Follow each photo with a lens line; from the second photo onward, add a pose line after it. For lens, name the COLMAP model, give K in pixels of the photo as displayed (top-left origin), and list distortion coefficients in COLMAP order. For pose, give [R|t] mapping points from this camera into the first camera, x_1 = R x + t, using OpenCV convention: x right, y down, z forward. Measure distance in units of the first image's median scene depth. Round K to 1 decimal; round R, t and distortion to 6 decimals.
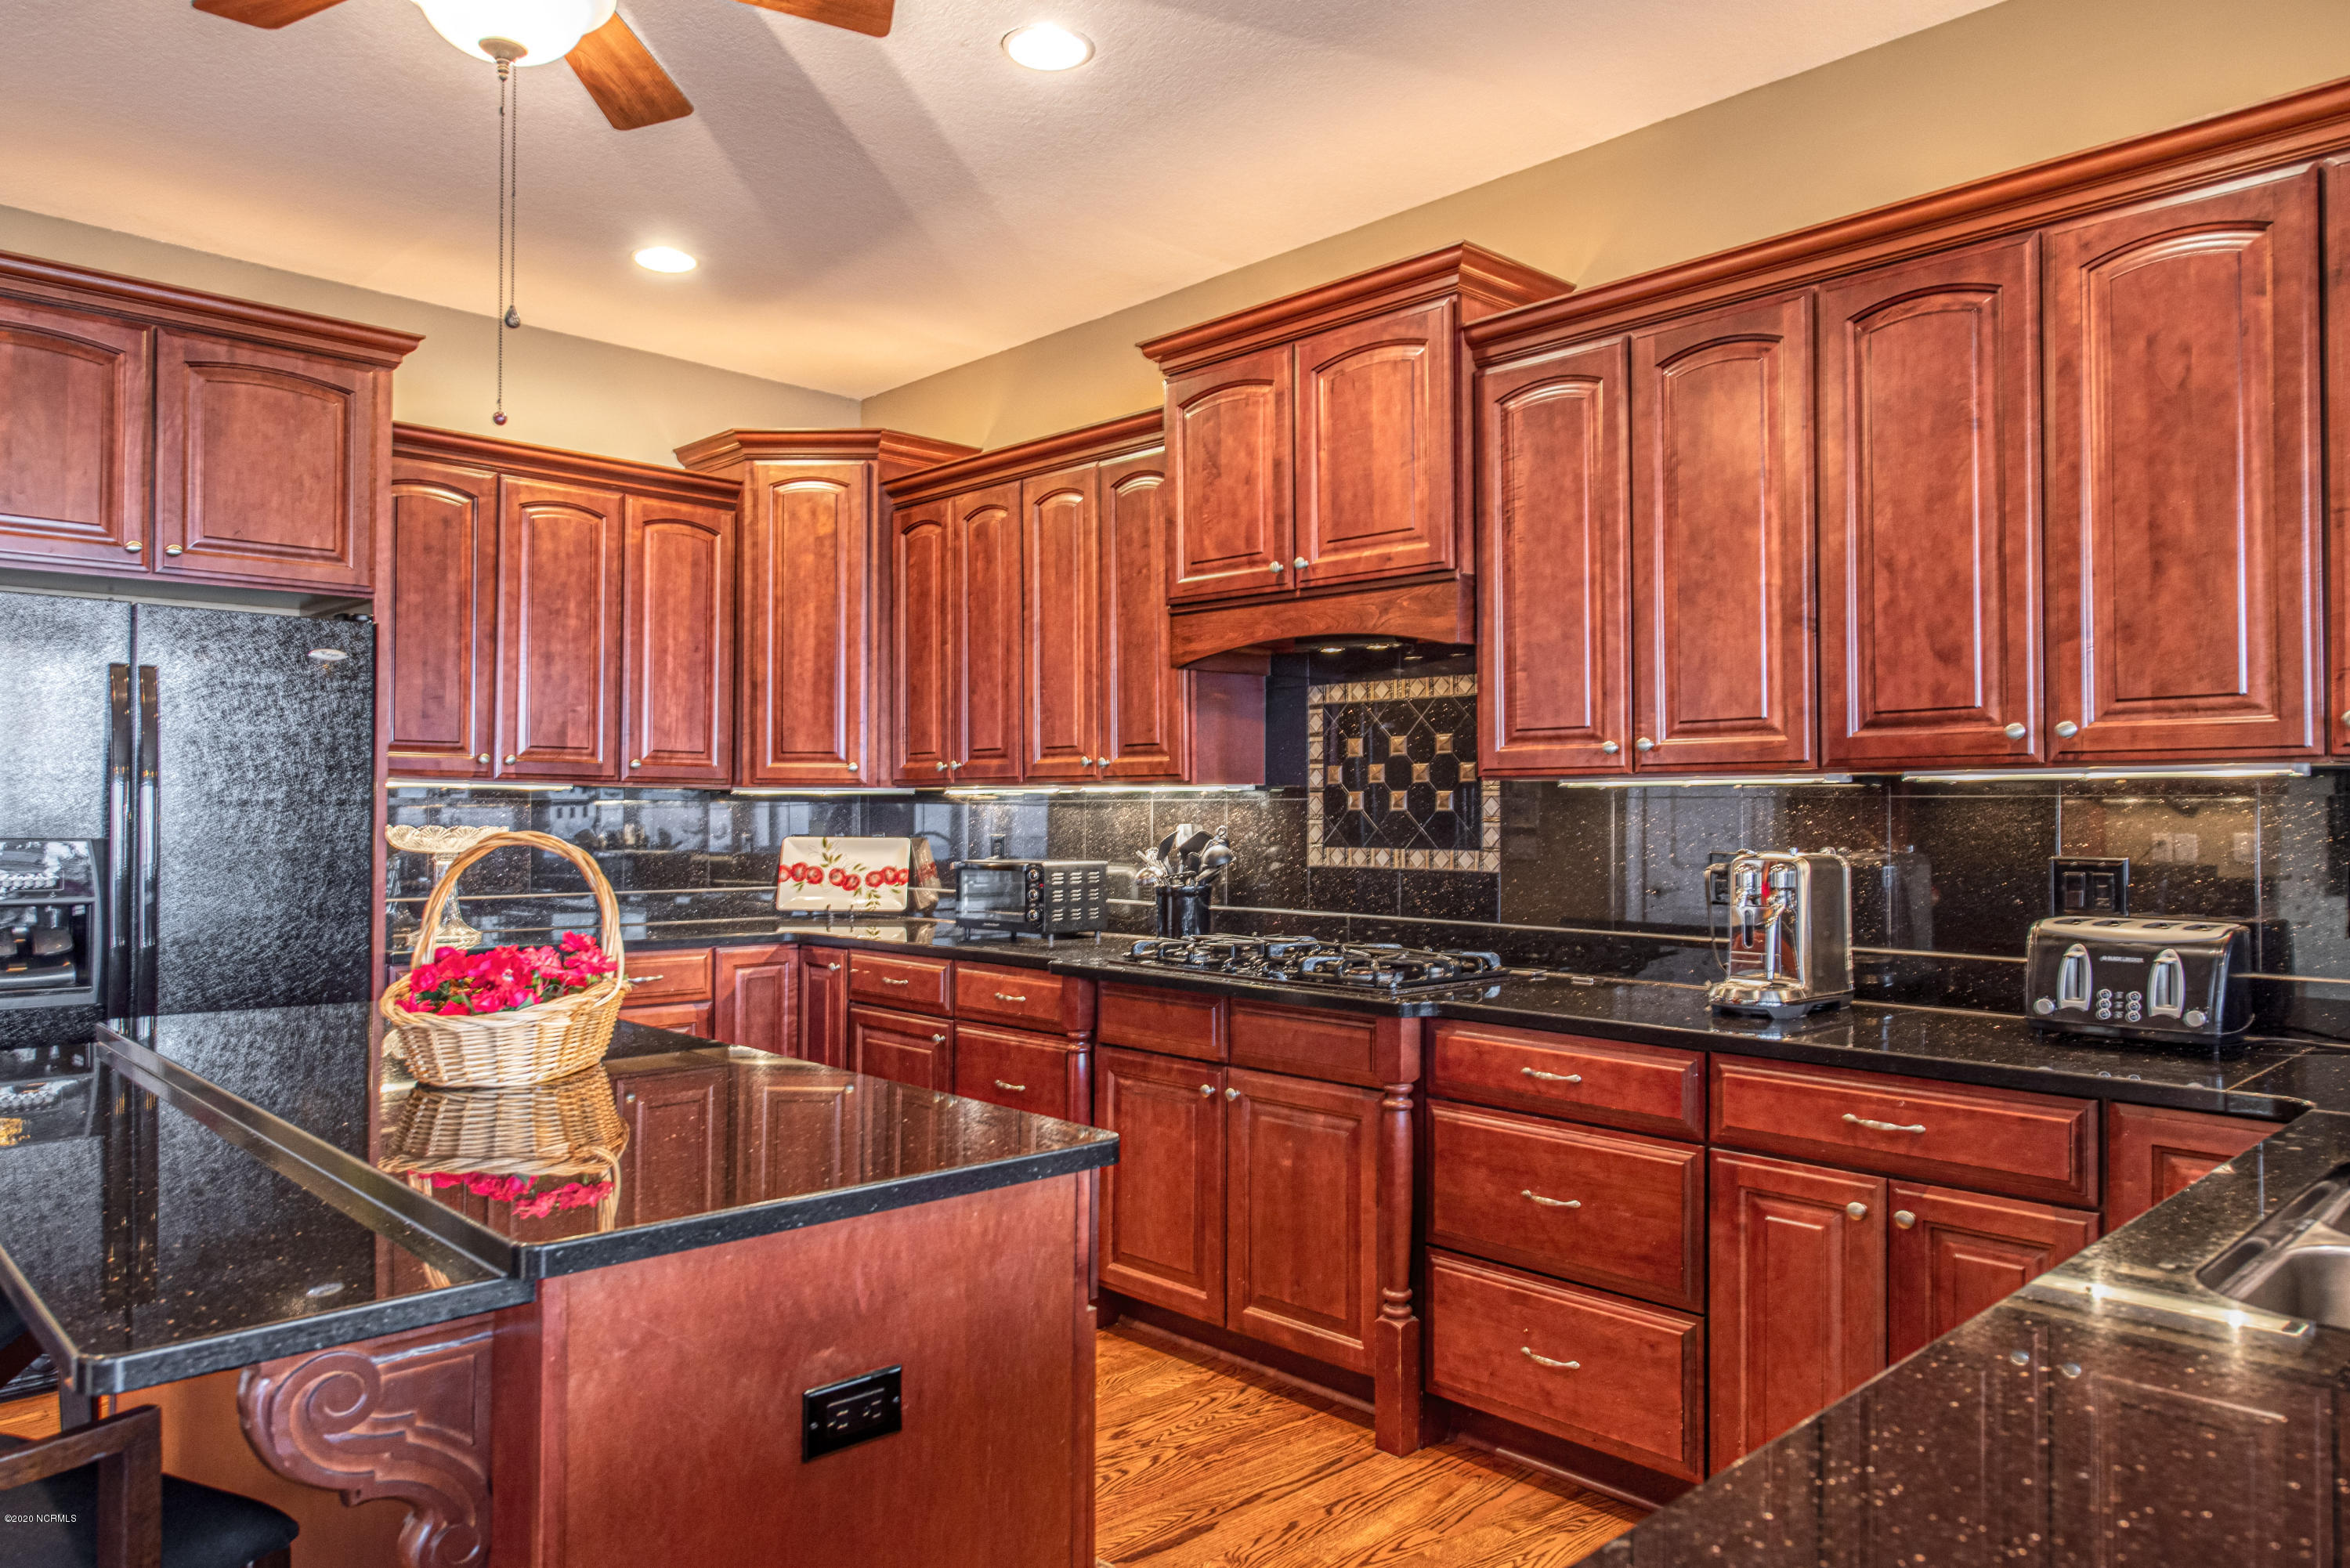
lens RADIAL K [[1573.9, 0, 1175.0], [0, 1573.9, 783.3], [0, 0, 1]] dist [0.000177, -0.000006]
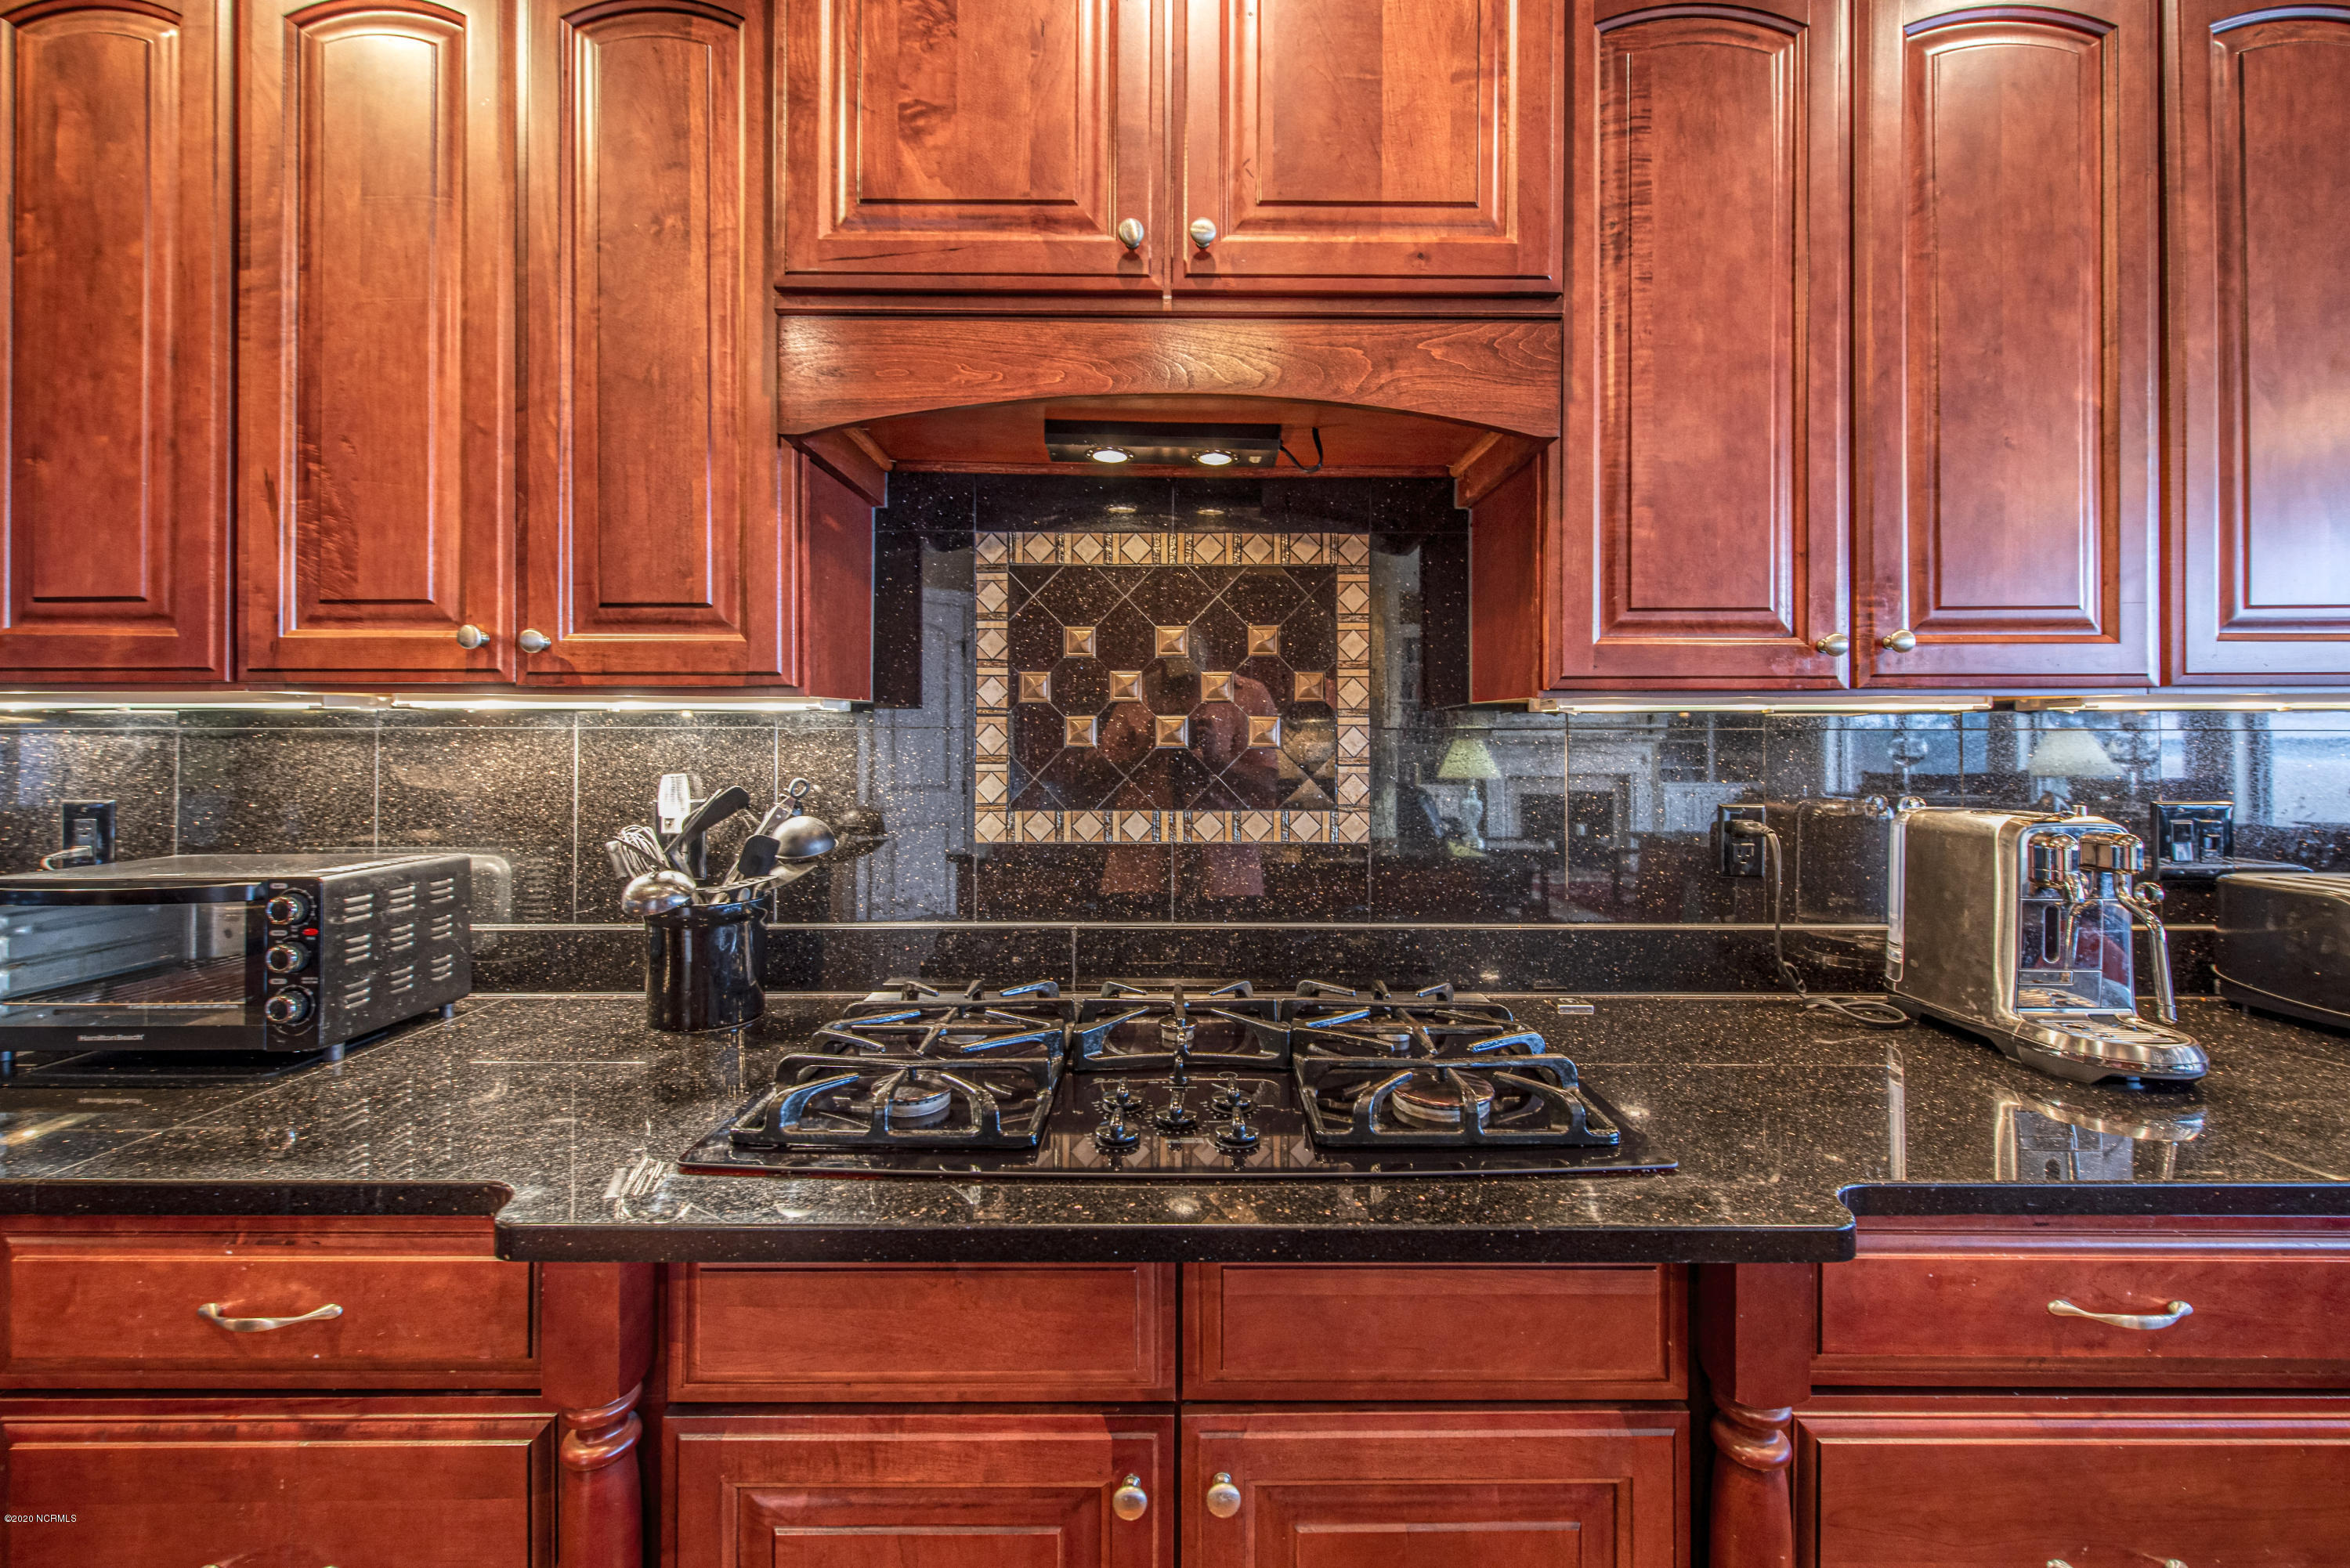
lens RADIAL K [[943.5, 0, 1190.4], [0, 943.5, 729.9], [0, 0, 1]] dist [-0.007700, -0.001427]
pose [[0.682568, 0.006008, 0.730797, -0.114760], [-0.012451, 0.999917, 0.003408, 0.008826], [-0.730716, -0.011425, 0.682586, 0.712558]]
